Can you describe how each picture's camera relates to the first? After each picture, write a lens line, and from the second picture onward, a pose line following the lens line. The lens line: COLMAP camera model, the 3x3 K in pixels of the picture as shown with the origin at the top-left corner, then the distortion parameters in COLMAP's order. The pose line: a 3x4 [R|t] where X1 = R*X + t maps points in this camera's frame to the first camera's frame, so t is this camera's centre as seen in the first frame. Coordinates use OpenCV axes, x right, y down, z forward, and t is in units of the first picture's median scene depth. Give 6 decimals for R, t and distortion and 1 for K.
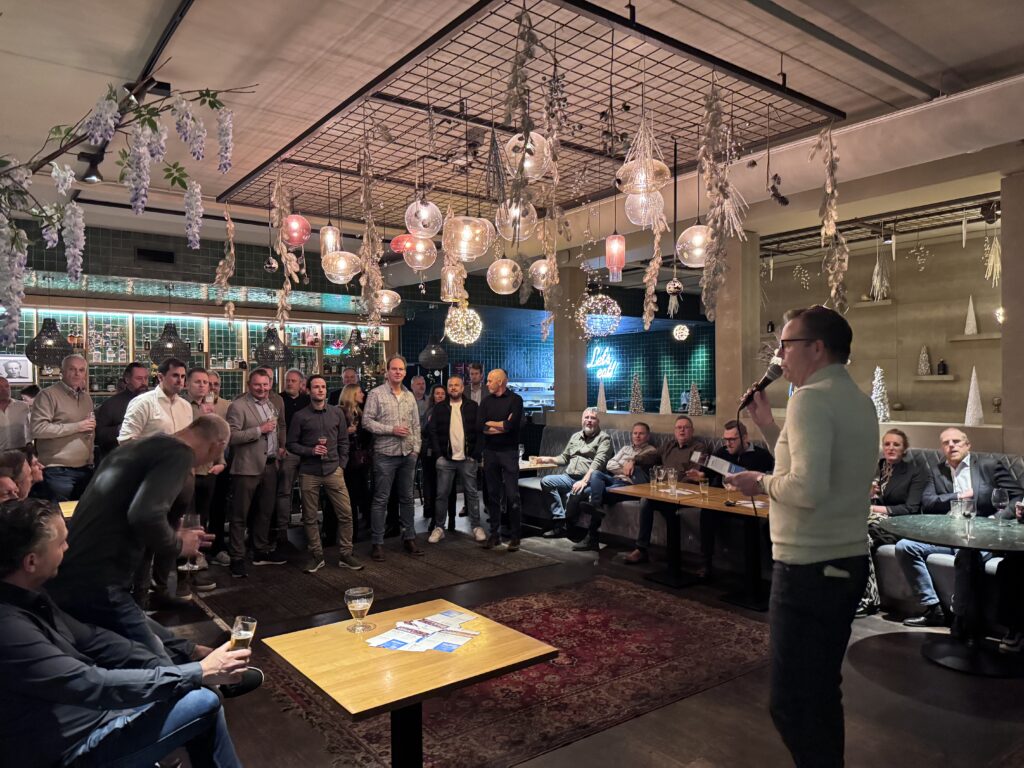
lens RADIAL K [[723.2, 0, 512.0], [0, 723.2, 384.0], [0, 0, 1]] dist [0.079987, -0.163217]
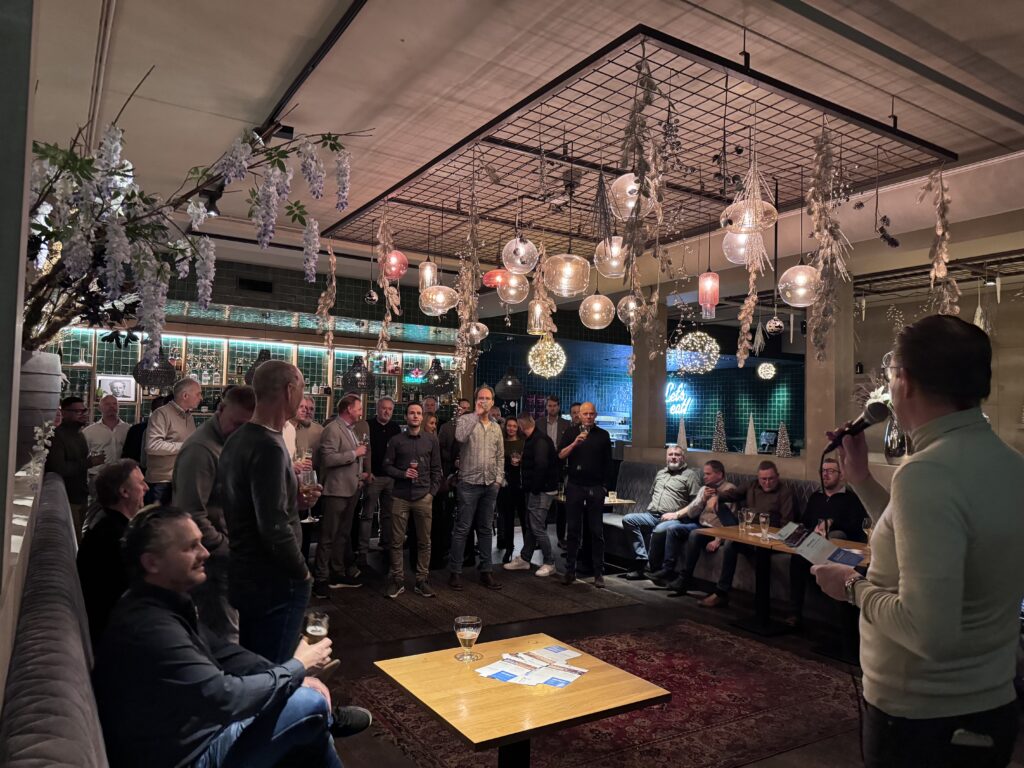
lens RADIAL K [[721.9, 0, 512.0], [0, 721.9, 378.1], [0, 0, 1]] dist [0.075164, -0.123215]
pose [[0.995440, 0.027945, -0.091207, -0.038456], [-0.032619, 0.998208, -0.050175, -0.002073], [0.089642, 0.052921, 0.994567, -0.012602]]
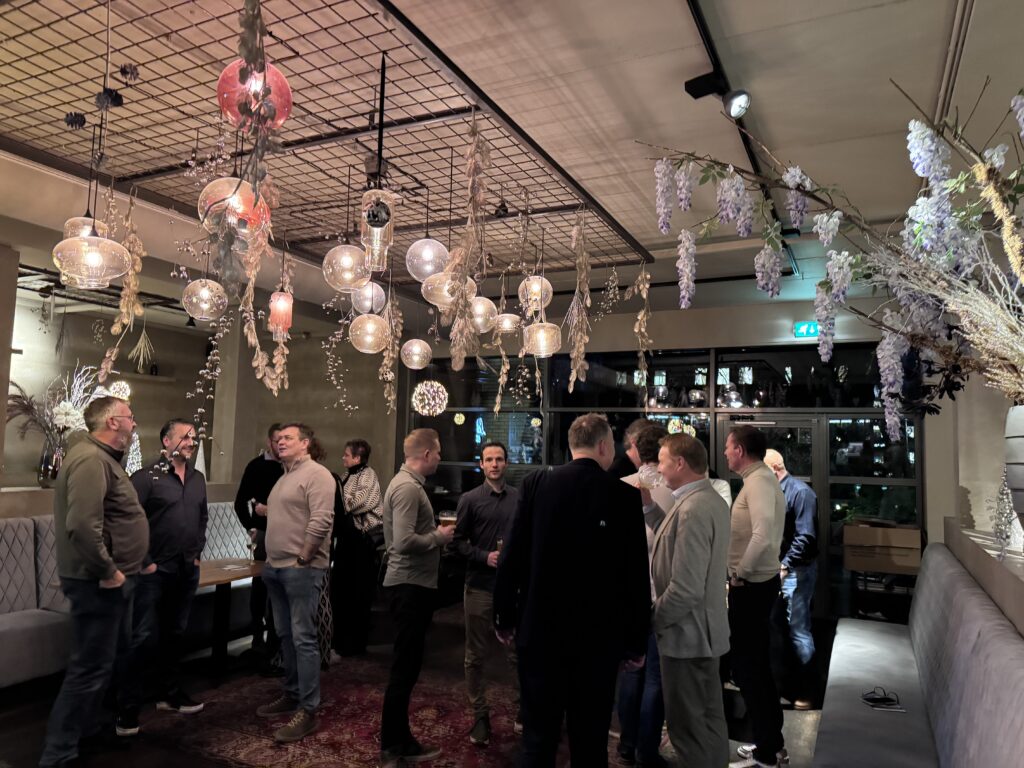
lens RADIAL K [[723.2, 0, 512.0], [0, 723.2, 384.0], [0, 0, 1]] dist [0.079987, -0.163217]
pose [[-0.456846, 0.076476, 0.886252, -0.960749], [-0.022761, 0.994966, -0.097590, -0.005689], [-0.889255, -0.064756, -0.452805, 1.374463]]
